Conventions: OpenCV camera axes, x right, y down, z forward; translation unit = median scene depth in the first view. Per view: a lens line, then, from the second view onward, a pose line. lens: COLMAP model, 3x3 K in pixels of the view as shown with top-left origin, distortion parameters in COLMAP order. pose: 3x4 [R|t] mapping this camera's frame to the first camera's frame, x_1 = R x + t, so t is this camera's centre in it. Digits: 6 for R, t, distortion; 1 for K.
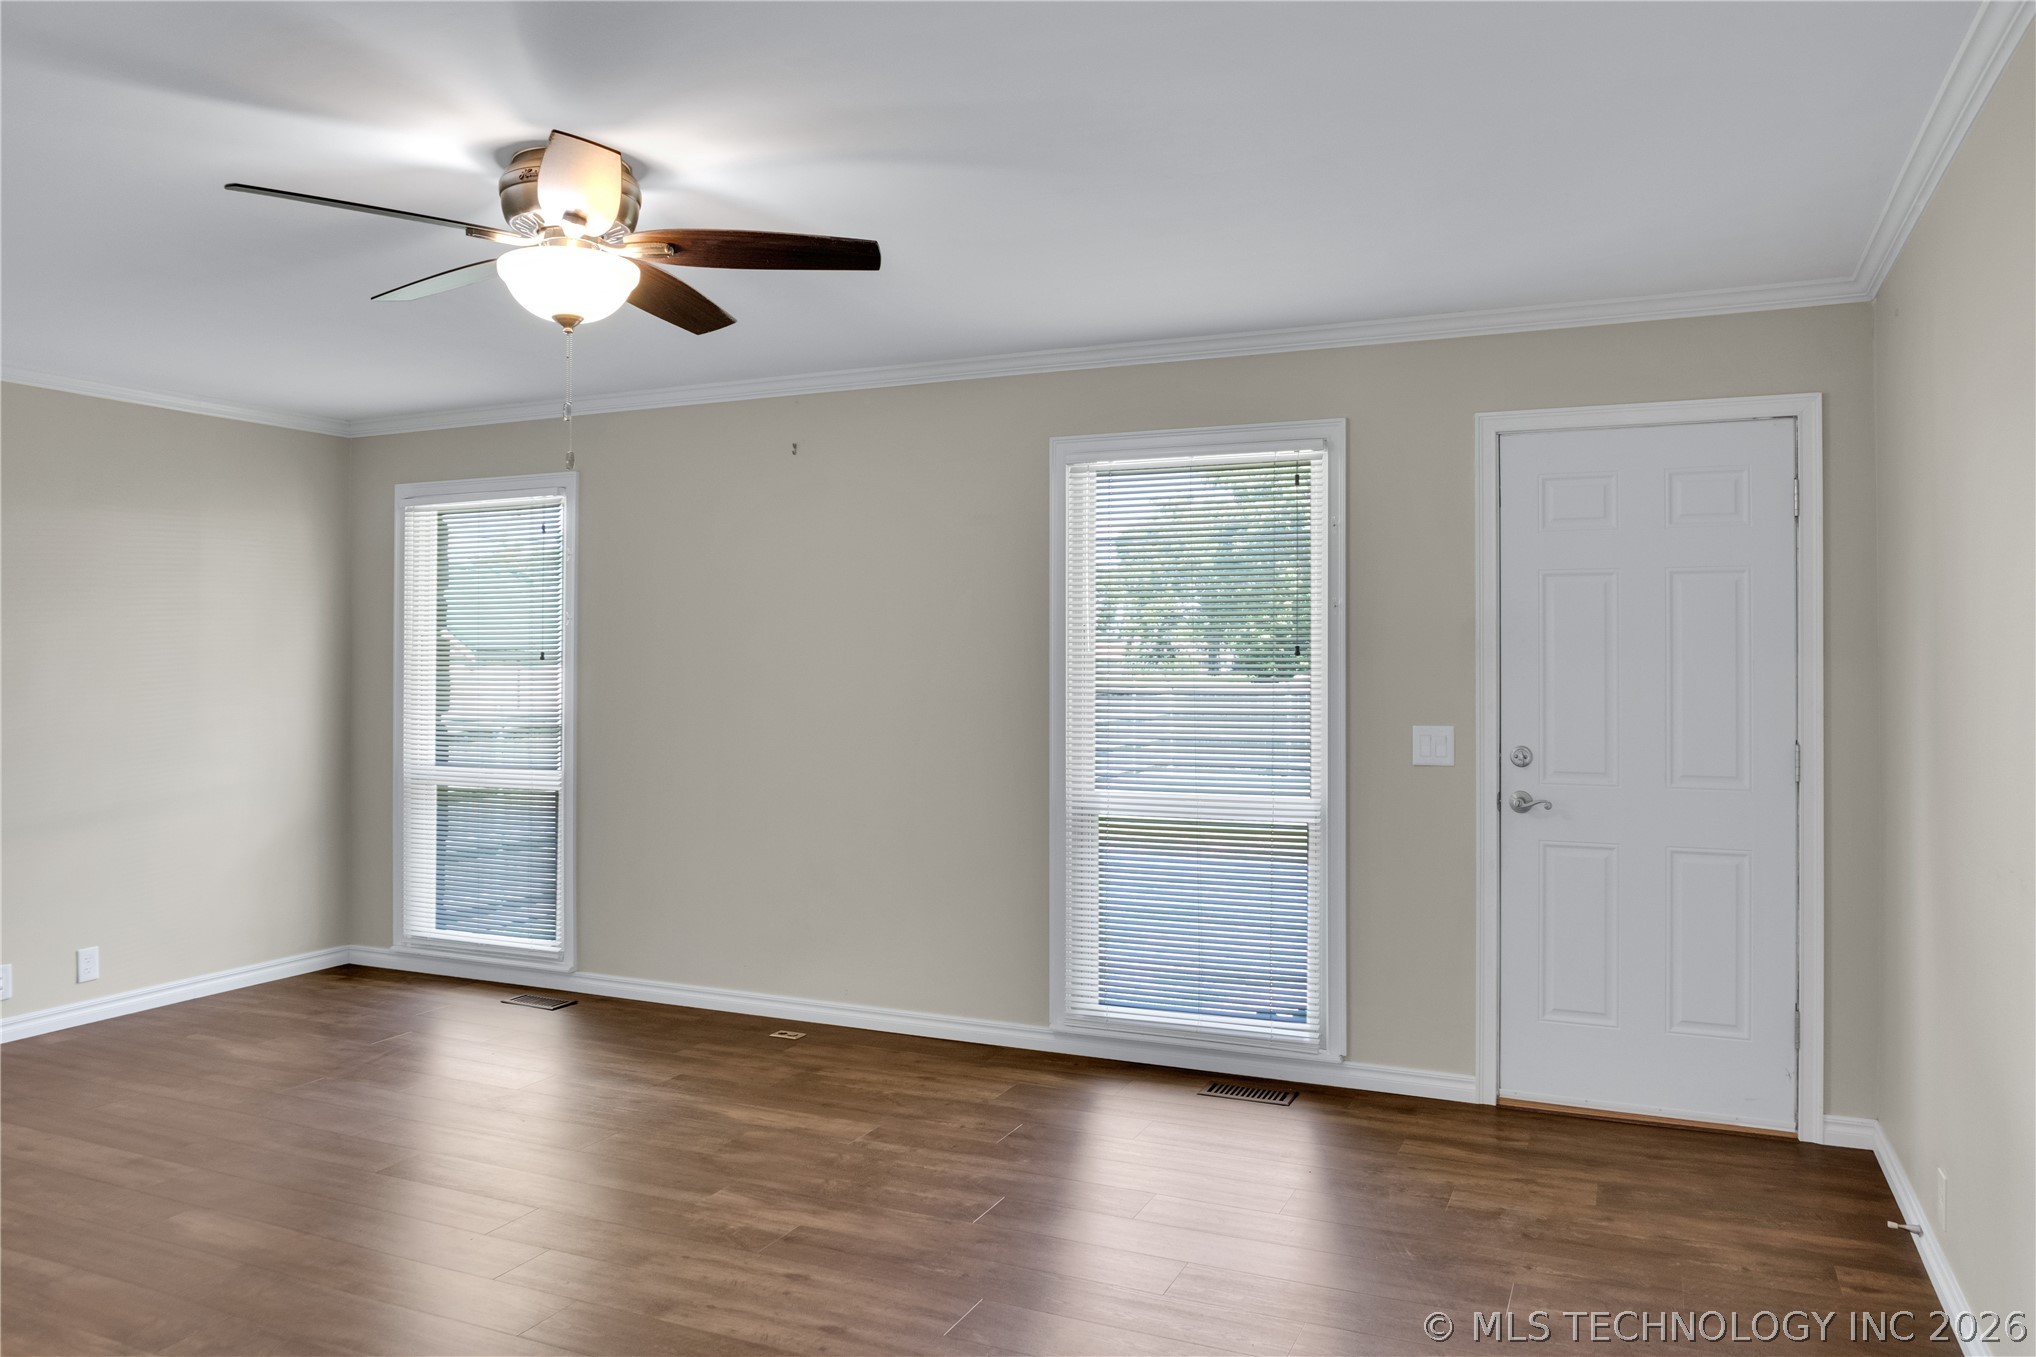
lens RADIAL K [[1431.9, 0, 1011.1], [0, 1431.9, 634.0], [0, 0, 1]] dist [-0.038525, 0.009524]
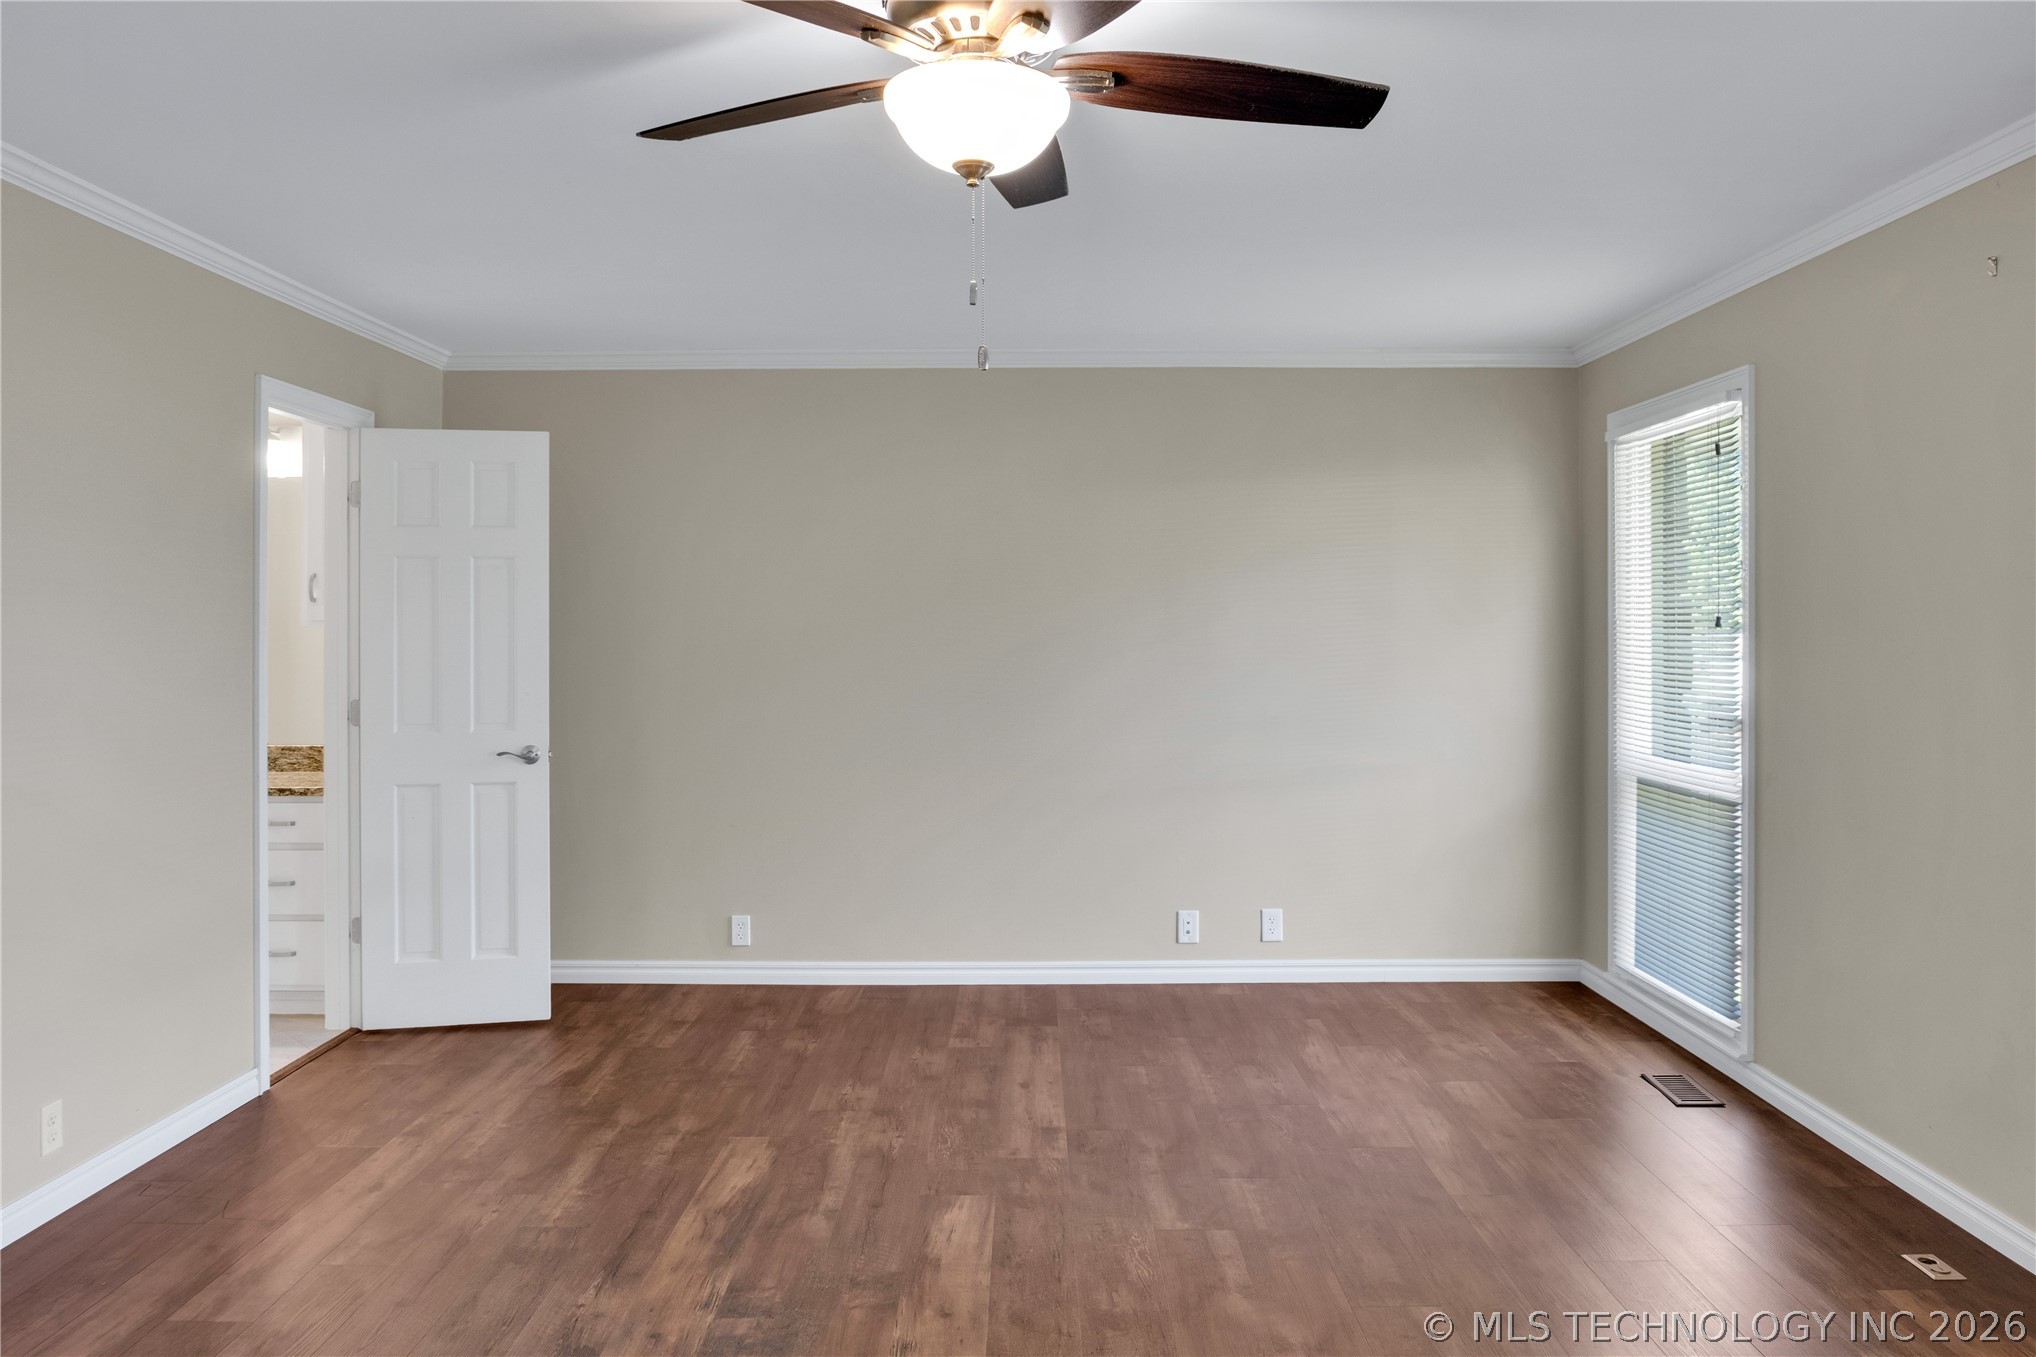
lens RADIAL K [[1431.9, 0, 1011.1], [0, 1431.9, 634.0], [0, 0, 1]] dist [-0.038525, 0.009524]
pose [[0.402480, 0.009670, -0.915378, 0.190774], [0.016141, 0.999714, 0.017658, 0.002623], [0.915287, -0.021883, 0.402208, 0.375452]]
